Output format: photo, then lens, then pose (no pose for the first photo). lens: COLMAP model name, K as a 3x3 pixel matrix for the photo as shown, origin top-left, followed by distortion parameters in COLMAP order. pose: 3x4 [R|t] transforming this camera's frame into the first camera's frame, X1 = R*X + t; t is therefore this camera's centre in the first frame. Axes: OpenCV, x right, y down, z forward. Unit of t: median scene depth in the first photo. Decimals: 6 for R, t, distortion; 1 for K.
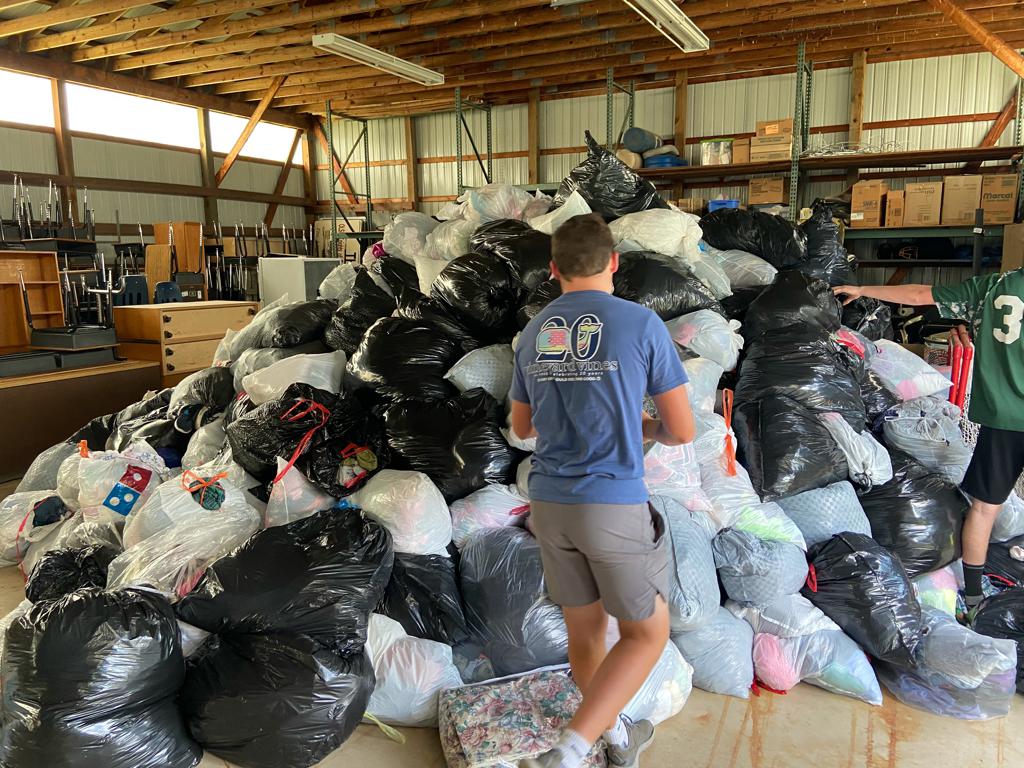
lens RADIAL K [[763.2, 0, 515.5], [0, 763.2, 365.6], [0, 0, 1]] dist [0.127570, -0.162513]
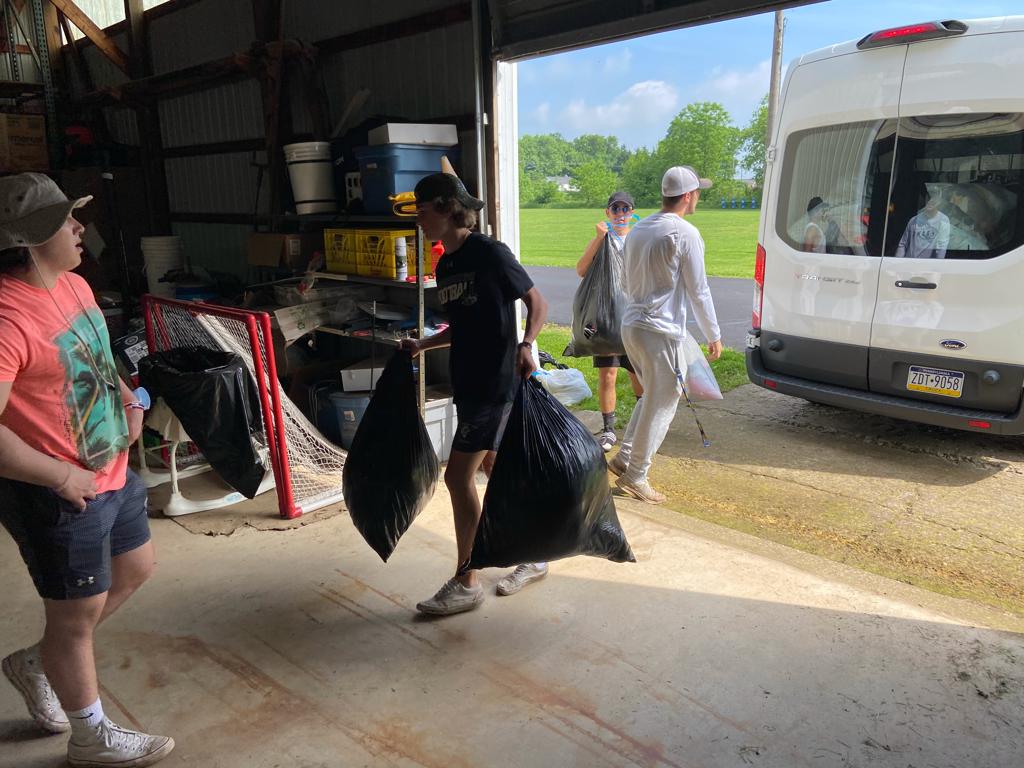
lens RADIAL K [[769.2, 0, 509.8], [0, 769.2, 373.4], [0, 0, 1]] dist [0.125688, -0.161460]
pose [[0.301825, -0.207856, 0.930429, -0.091156], [0.148554, 0.974276, 0.169461, -0.024130], [-0.941718, 0.087071, 0.324939, 0.188296]]
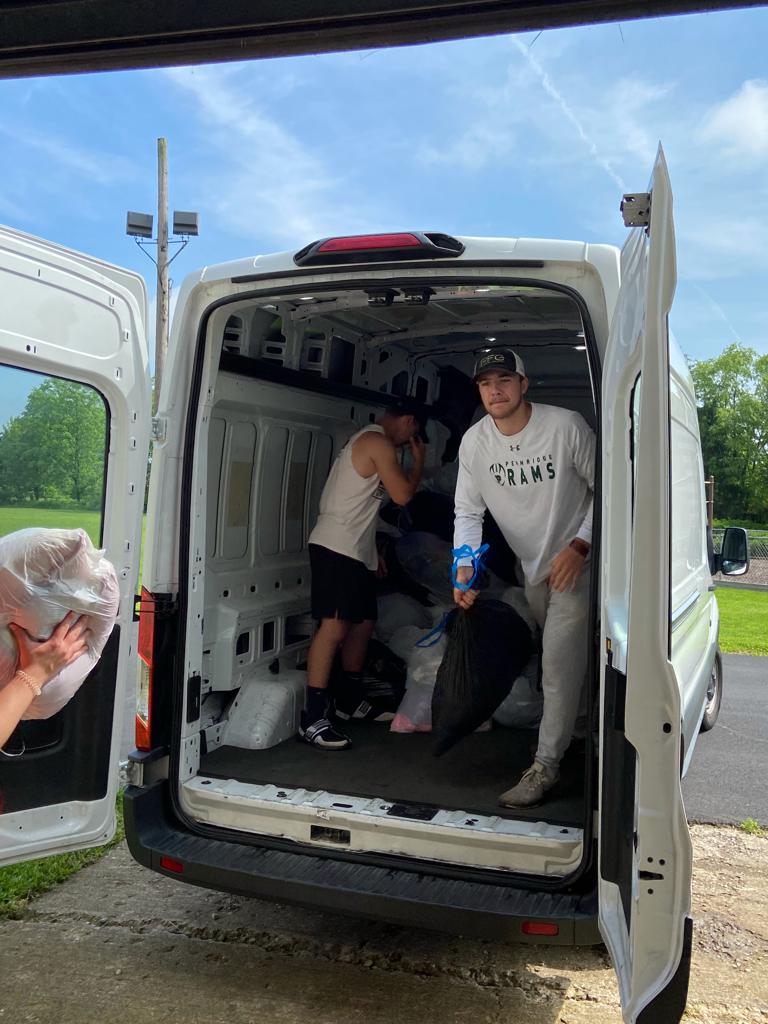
lens RADIAL K [[1011.3, 0, 384.3], [0, 1011.3, 506.7], [0, 0, 1]] dist [0.142693, -0.207027]
pose [[-0.219430, -0.006092, 0.975609, 0.095738], [0.115567, 0.992778, 0.032192, -0.027686], [-0.968759, 0.119812, -0.217141, 0.185328]]
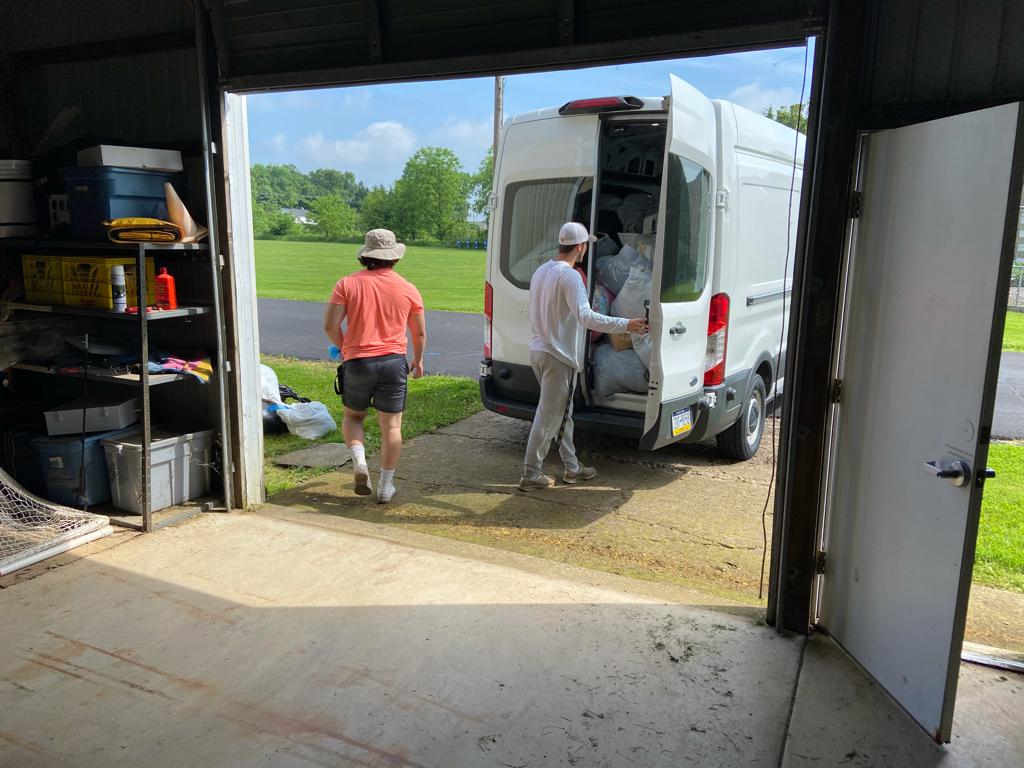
lens RADIAL K [[769.2, 0, 509.8], [0, 769.2, 373.4], [0, 0, 1]] dist [0.125688, -0.161460]
pose [[-0.019474, -0.169219, 0.985386, -0.106302], [0.123508, 0.977617, 0.170326, -0.023598], [-0.992152, 0.125020, 0.001862, 0.184357]]
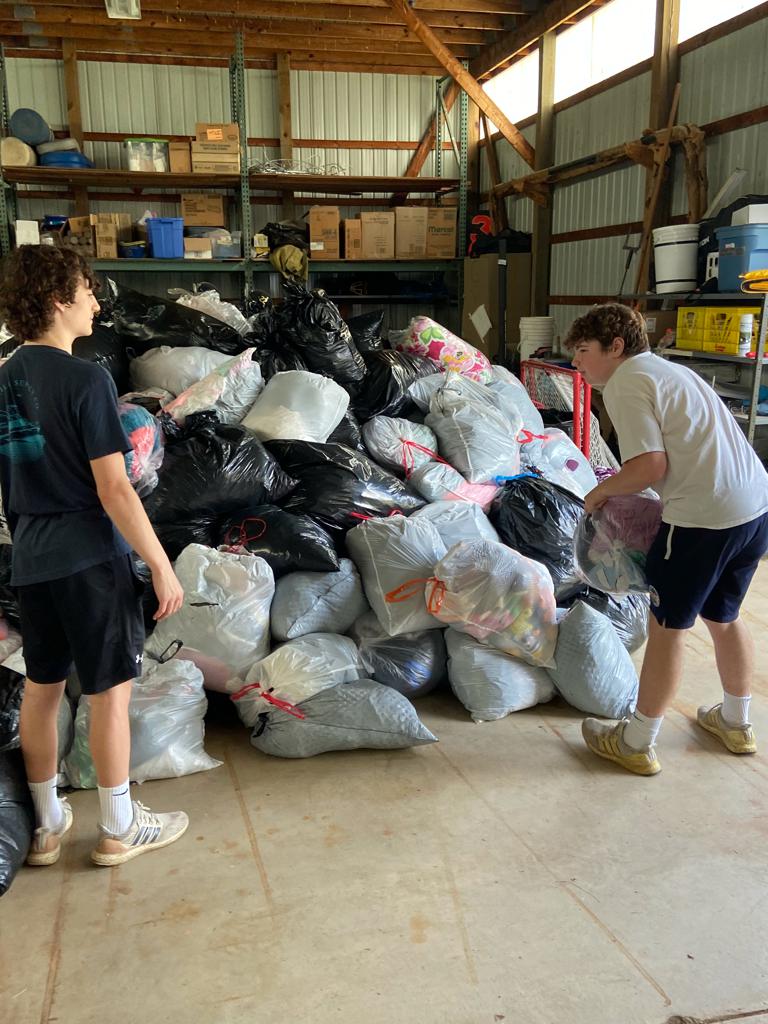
lens RADIAL K [[943.4, 0, 377.6], [0, 943.4, 498.9], [0, 0, 1]] dist [0.122551, -0.155488]
pose [[0.777883, -0.133136, 0.614144, -0.208196], [0.091822, 0.990891, 0.098507, -0.002765], [-0.621664, -0.020235, 0.783022, 0.078656]]
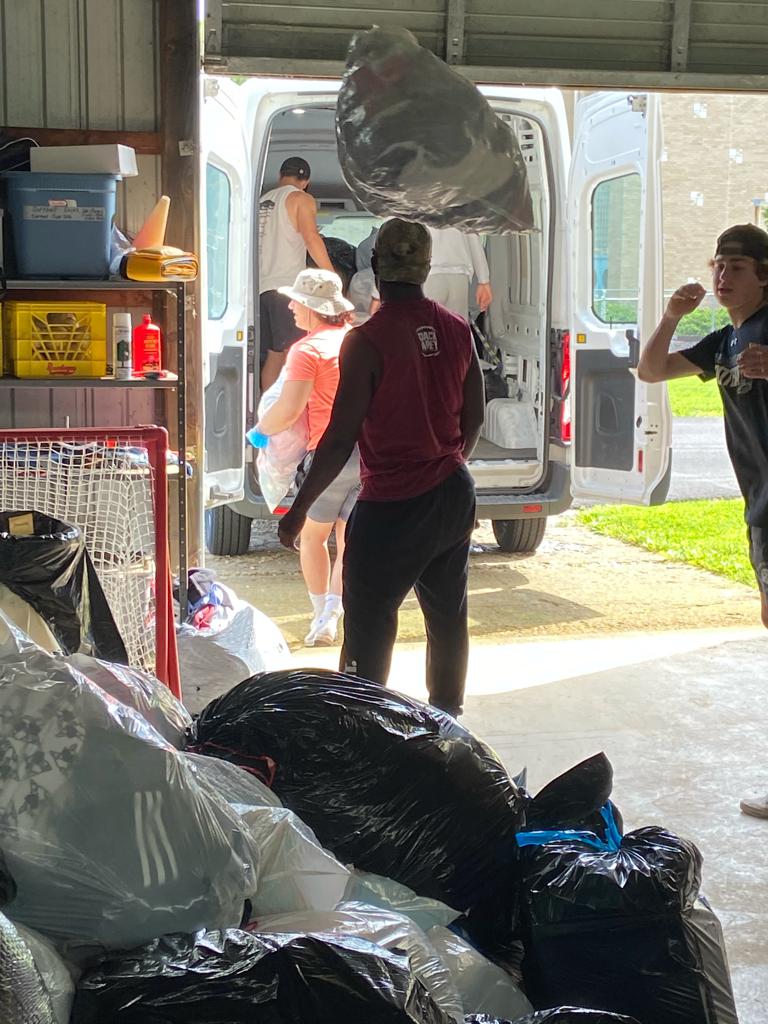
lens RADIAL K [[1844.5, 0, 427.4], [0, 1844.5, 499.4], [0, 0, 1]] dist [0.104479, 0.097115]
pose [[-0.686093, -0.099834, 0.720632, -0.261619], [0.094451, 0.969933, 0.224296, -0.109021], [-0.721357, 0.221952, -0.656035, 0.756639]]
